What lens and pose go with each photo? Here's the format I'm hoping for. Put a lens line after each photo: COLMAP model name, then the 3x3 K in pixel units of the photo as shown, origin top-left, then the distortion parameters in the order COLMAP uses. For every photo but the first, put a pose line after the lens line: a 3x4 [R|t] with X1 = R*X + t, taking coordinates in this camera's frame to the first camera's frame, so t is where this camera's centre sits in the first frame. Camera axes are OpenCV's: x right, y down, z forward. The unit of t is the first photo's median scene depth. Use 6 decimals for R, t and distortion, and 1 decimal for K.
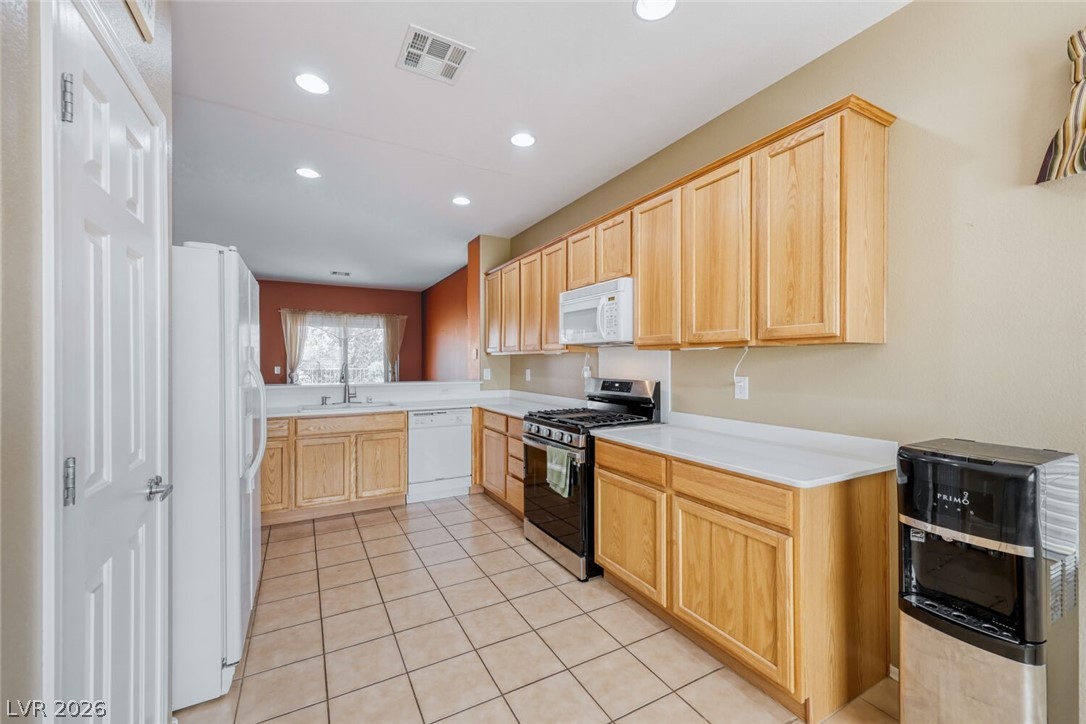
lens RADIAL K [[441.5, 0, 540.3], [0, 441.5, 361.8], [0, 0, 1]] dist [-0.000760, 0.005530]
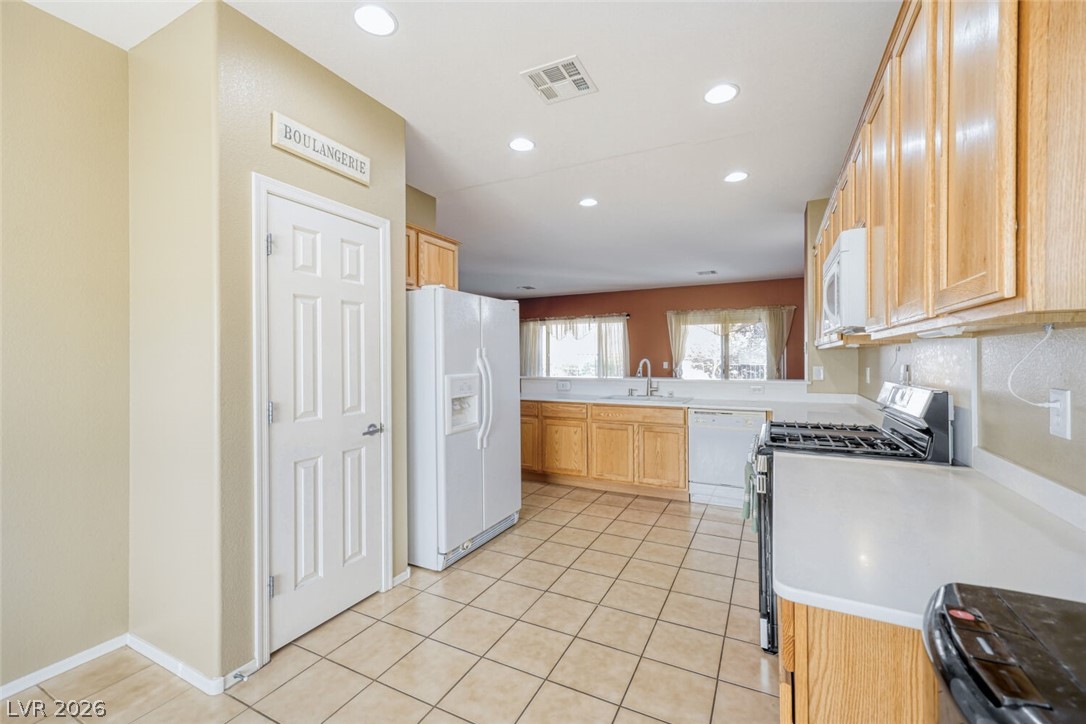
lens RADIAL K [[440.3, 0, 546.9], [0, 440.3, 358.8], [0, 0, 1]] dist [-0.000402, 0.000099]
pose [[0.571049, -0.001723, -0.820914, 0.389081], [0.004574, 0.999989, 0.001084, -0.000642], [0.820903, -0.004374, 0.571050, 0.210551]]
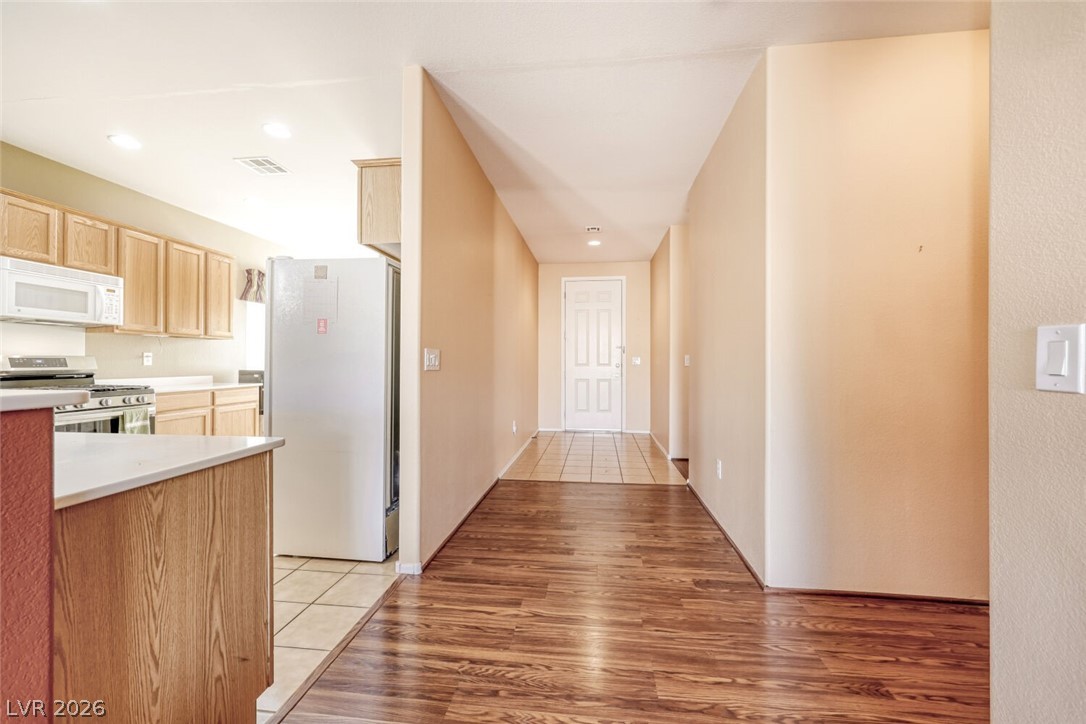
lens RADIAL K [[437.4, 0, 544.0], [0, 437.4, 361.1], [0, 0, 1]] dist [-0.000865, 0.000292]
pose [[-0.815015, -0.000724, 0.579439, -1.314889], [-0.002027, 0.999997, -0.001602, 0.048886], [-0.579436, -0.002480, -0.815014, 1.085030]]
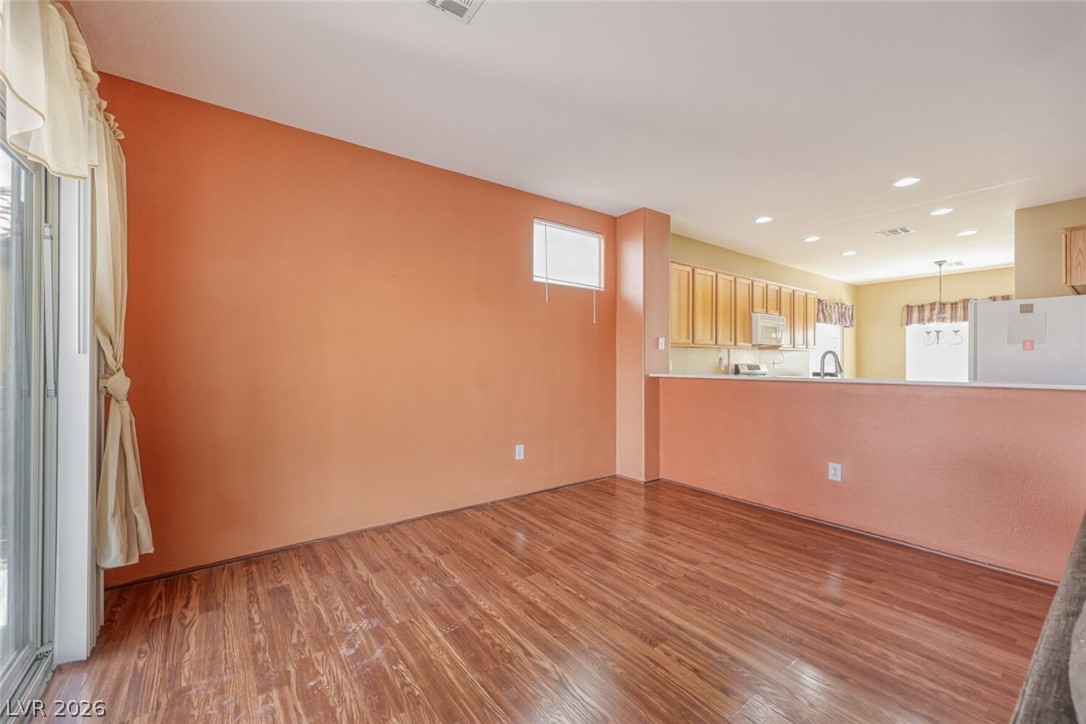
lens RADIAL K [[437.4, 0, 544.0], [0, 437.4, 361.1], [0, 0, 1]] dist [-0.000865, 0.000292]
pose [[-0.153463, 0.002115, 0.988152, -1.480554], [0.000676, 0.999998, -0.002035, 0.031699], [-0.988154, 0.000356, -0.153464, 2.067053]]
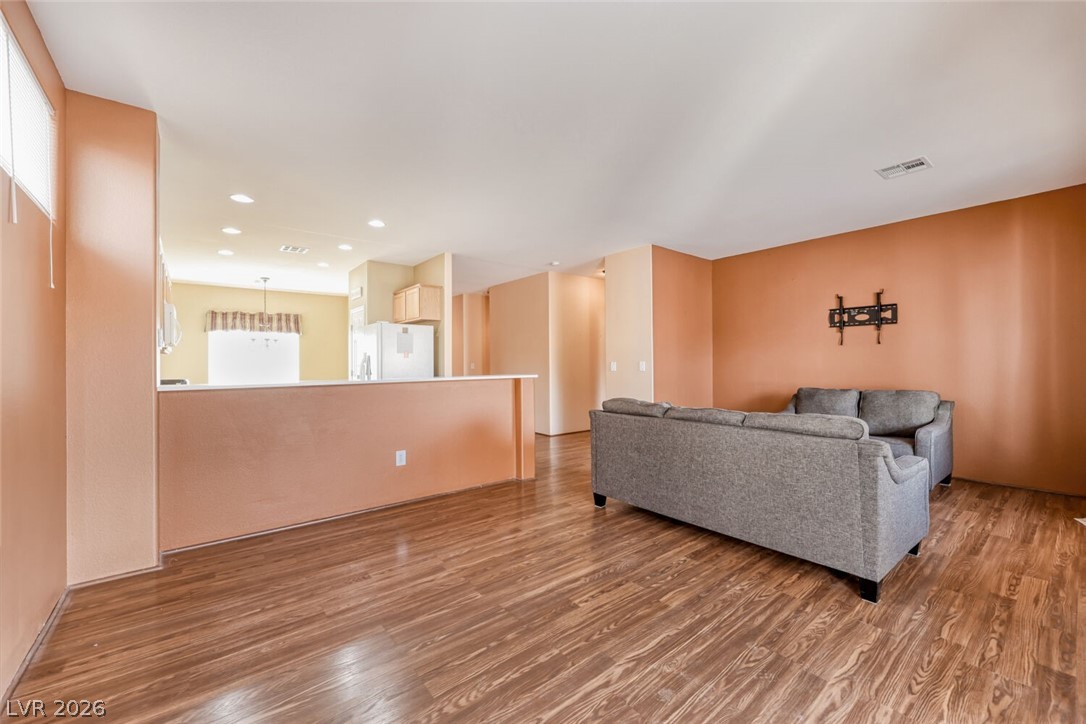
lens RADIAL K [[437.4, 0, 544.0], [0, 437.4, 361.1], [0, 0, 1]] dist [-0.000865, 0.000292]
pose [[-0.981624, 0.009267, -0.190599, -0.785097], [0.010193, 0.999941, -0.003881, 0.029635], [0.190552, -0.005752, -0.981660, 2.474913]]
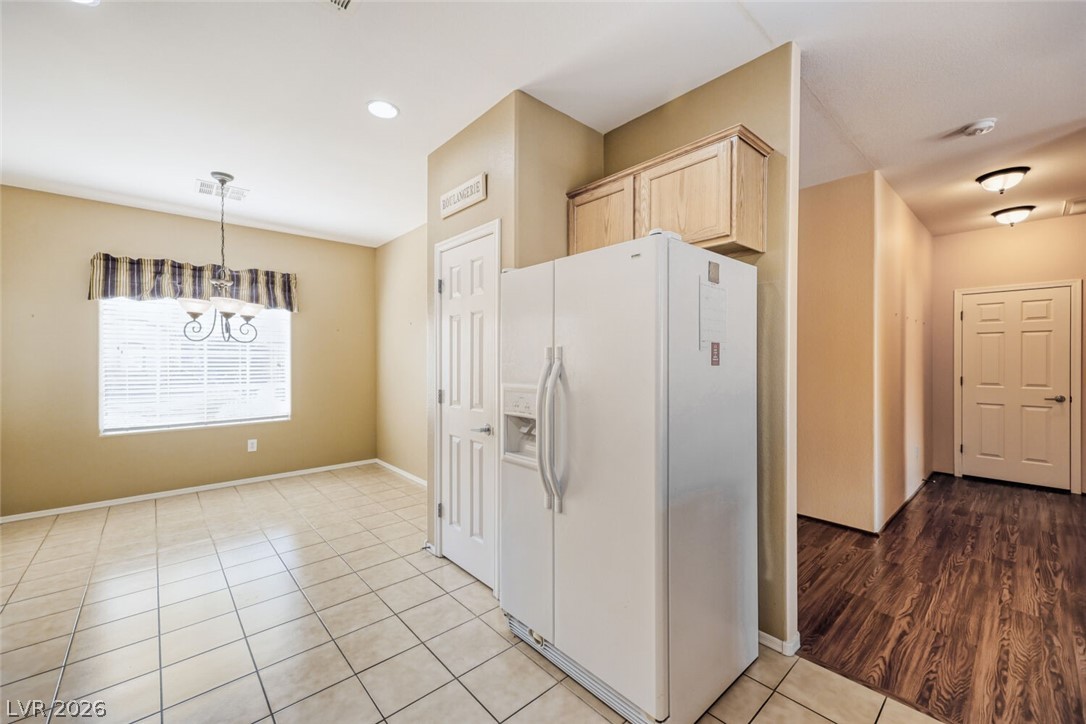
lens RADIAL K [[441.5, 0, 540.3], [0, 441.5, 361.8], [0, 0, 1]] dist [-0.000760, 0.005530]
pose [[-0.971992, 0.003536, -0.234985, -0.268806], [0.001846, 0.999971, 0.007410, -0.005911], [0.235005, 0.006769, -0.971971, 1.137597]]
